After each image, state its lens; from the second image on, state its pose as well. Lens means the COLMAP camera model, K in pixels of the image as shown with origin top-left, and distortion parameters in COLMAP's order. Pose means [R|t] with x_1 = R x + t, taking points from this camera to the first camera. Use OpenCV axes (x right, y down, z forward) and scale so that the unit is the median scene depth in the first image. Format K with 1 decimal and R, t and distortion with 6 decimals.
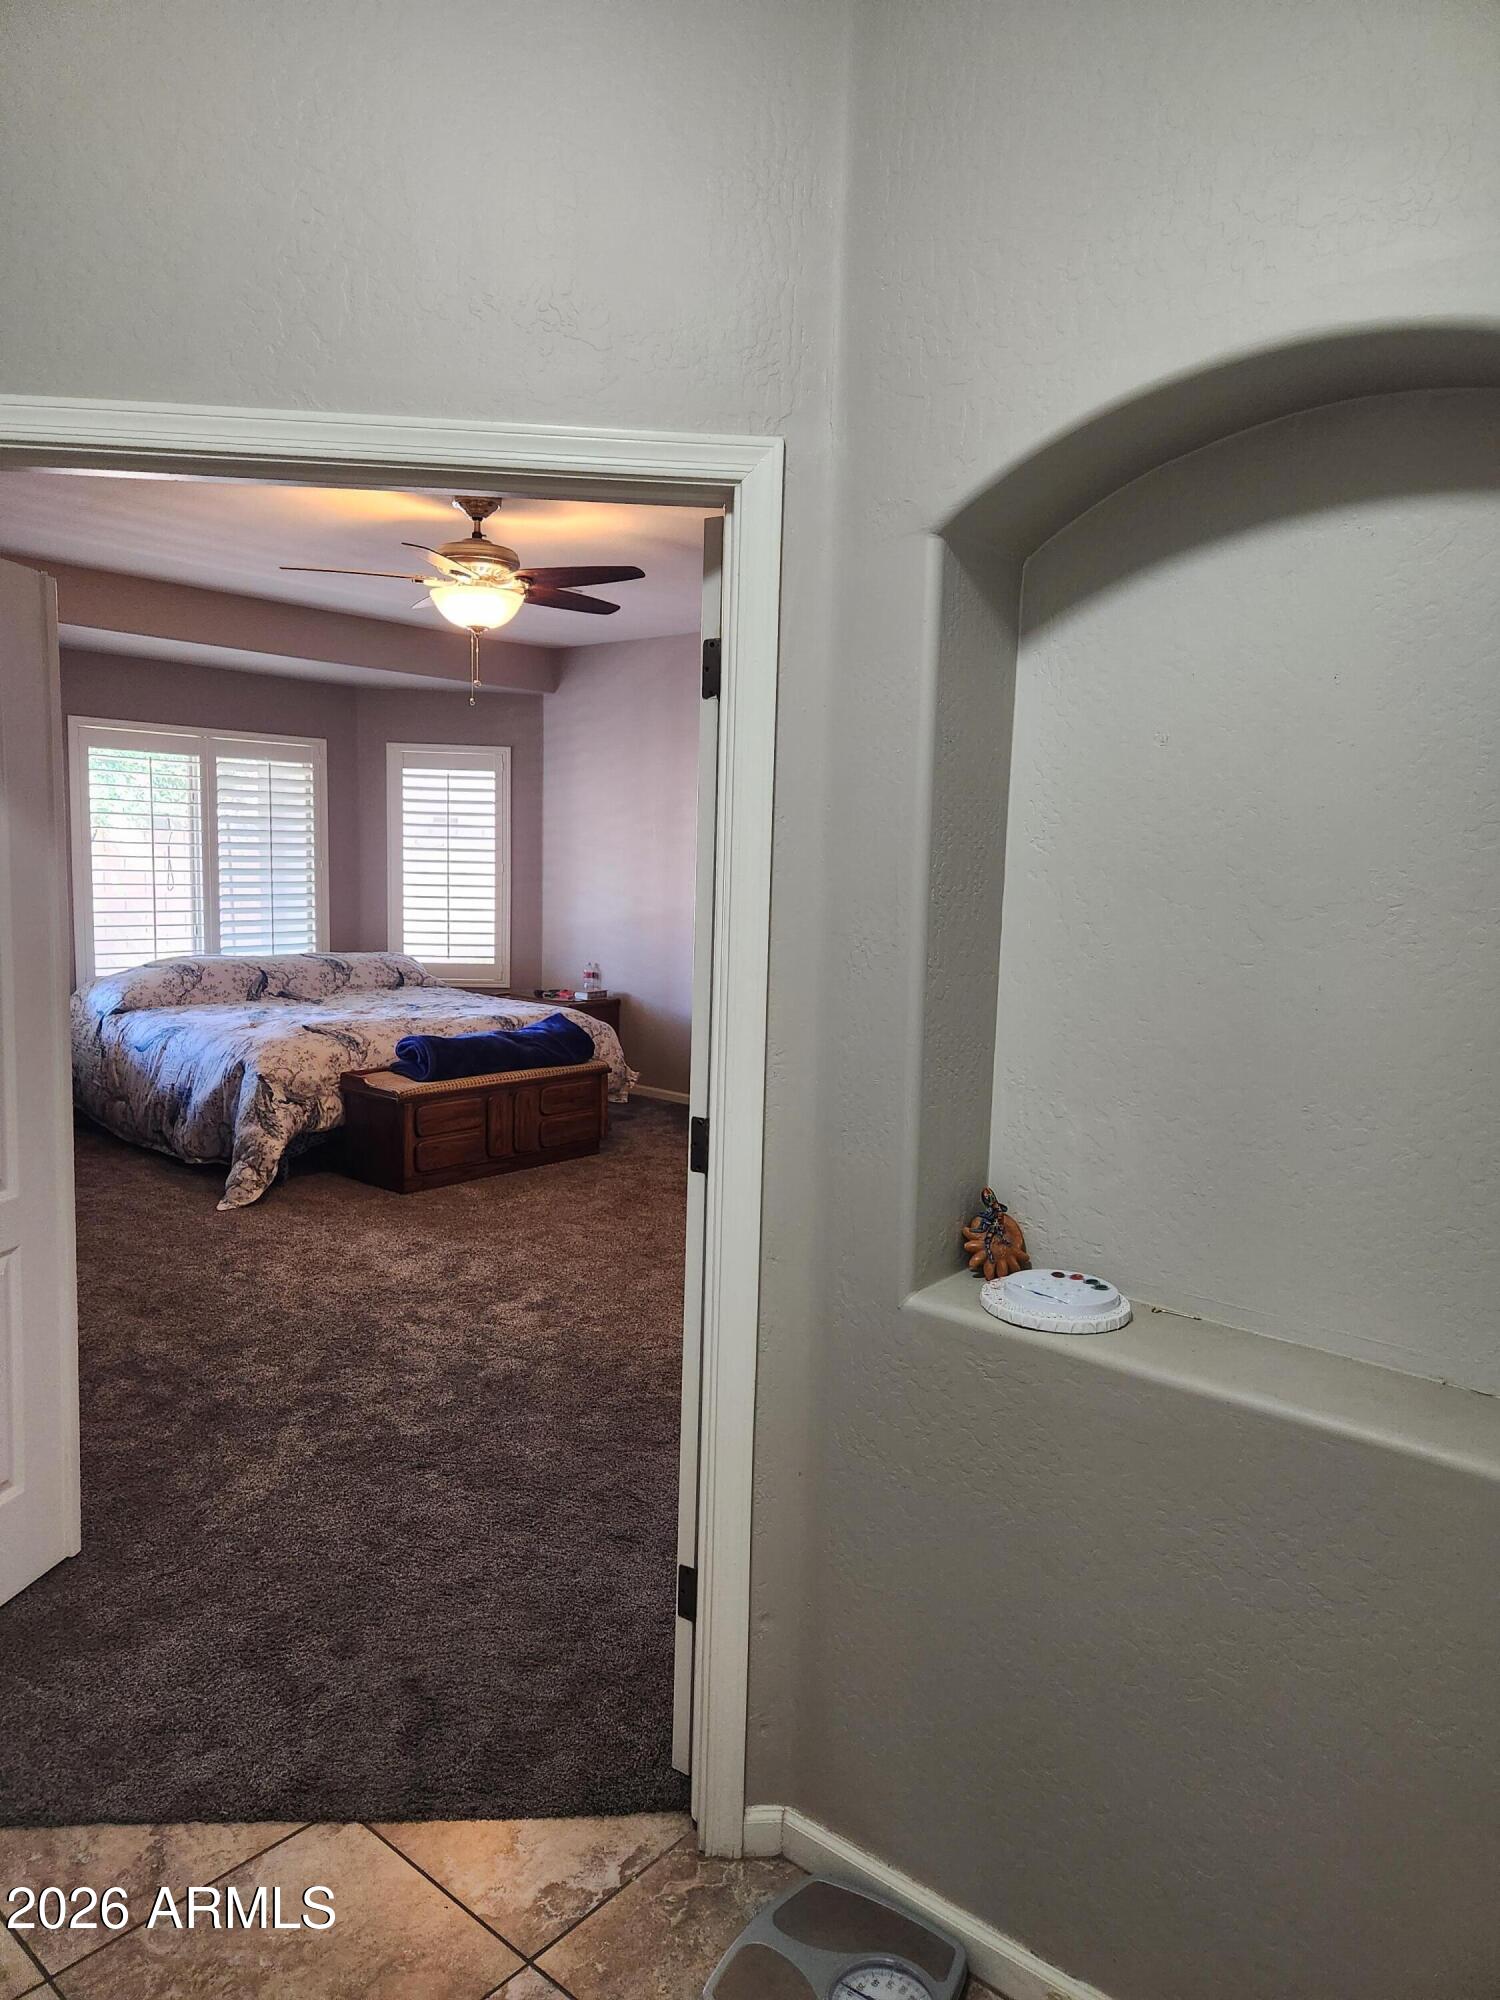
lens RADIAL K [[1333.5, 0, 747.0], [0, 1333.5, 997.5], [0, 0, 1]] dist [0.075384, -0.061742]
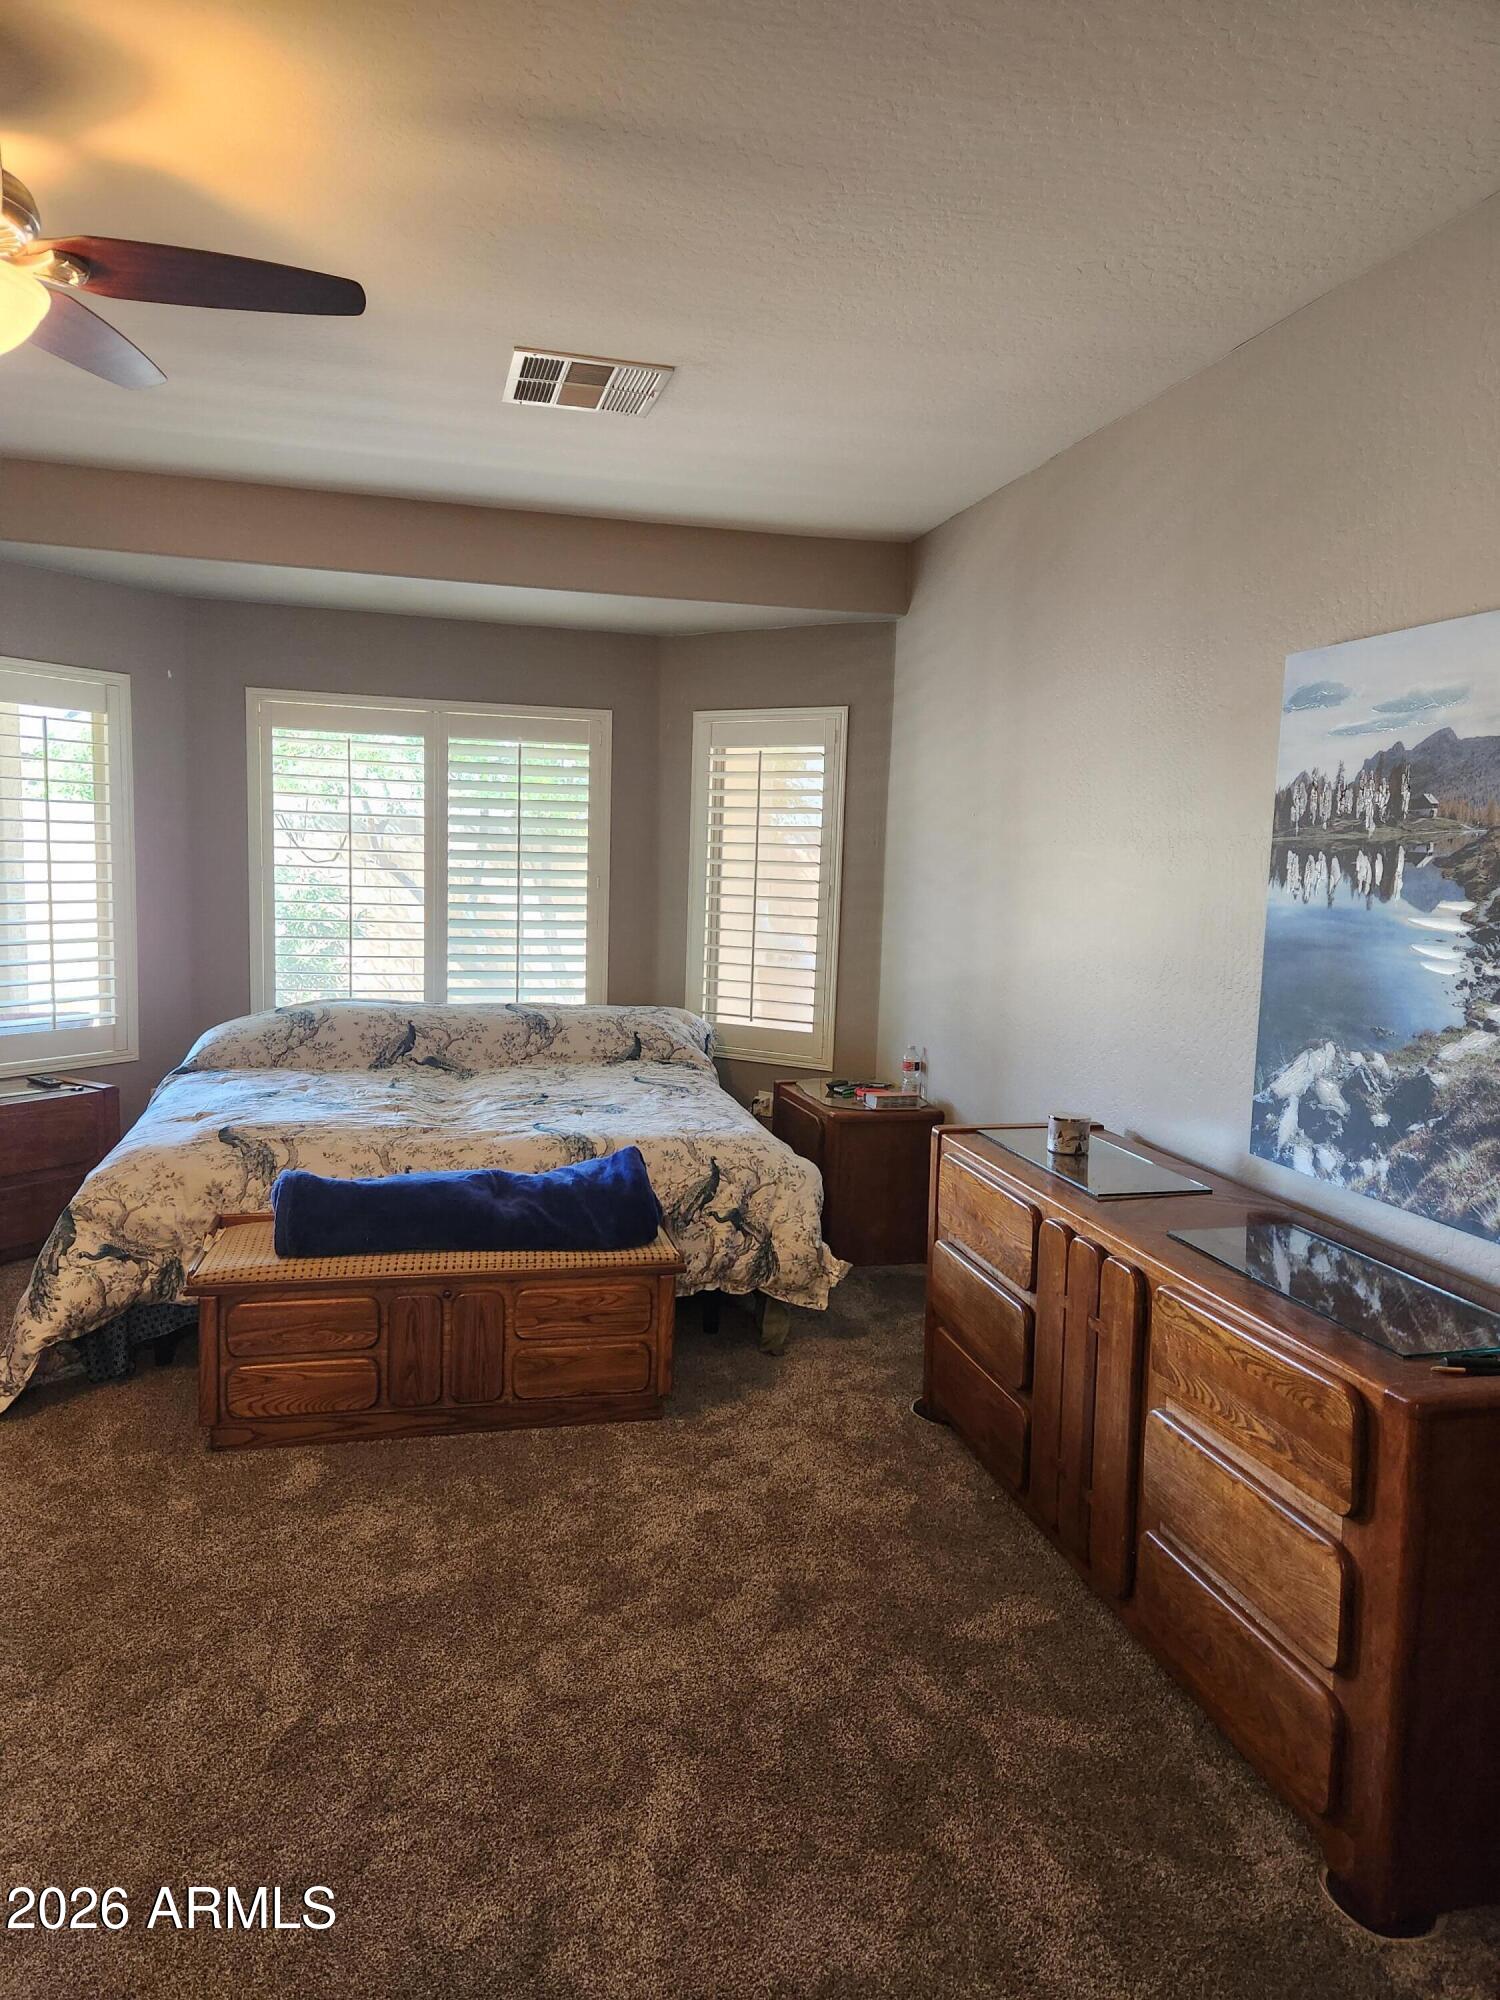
lens RADIAL K [[1333.5, 0, 739.7], [0, 1333.5, 995.3], [0, 0, 1]] dist [0.075384, -0.061742]
pose [[0.809348, 0.062877, -0.583954, 0.187854], [-0.073940, 0.997251, 0.004898, -0.049695], [0.582657, 0.039213, 0.811772, 0.487657]]
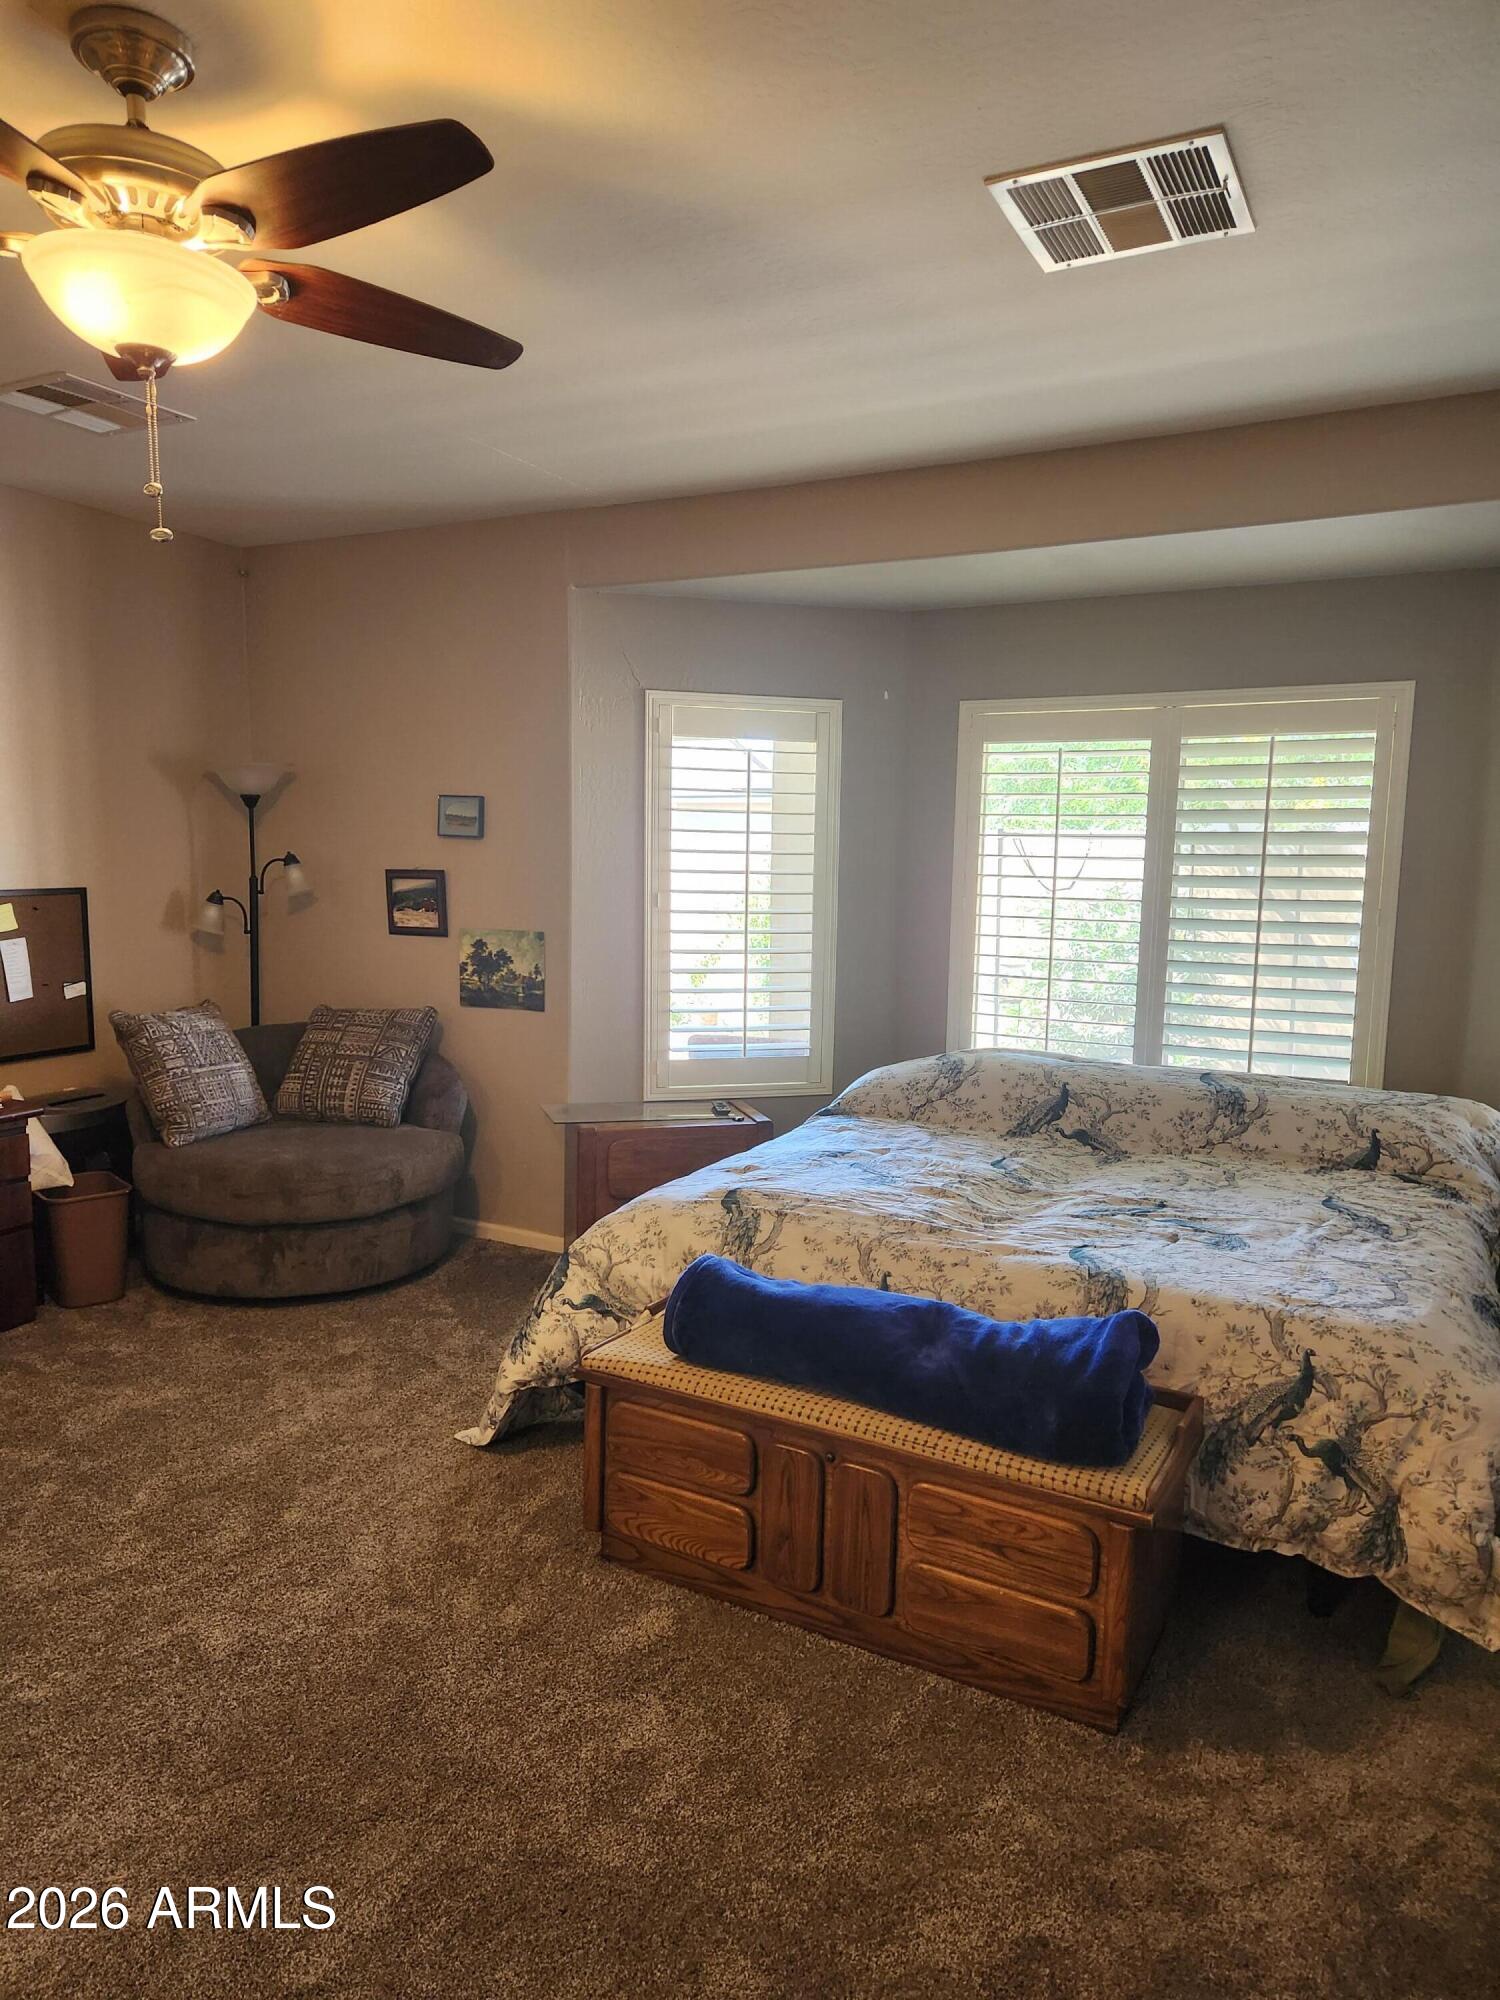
lens RADIAL K [[1333.5, 0, 744.2], [0, 1333.5, 1008.2], [0, 0, 1]] dist [0.075384, -0.061742]
pose [[0.201299, 0.095035, -0.974909, 0.175052], [-0.118141, 0.990372, 0.072148, -0.076836], [0.972379, 0.100653, 0.210589, 0.688351]]
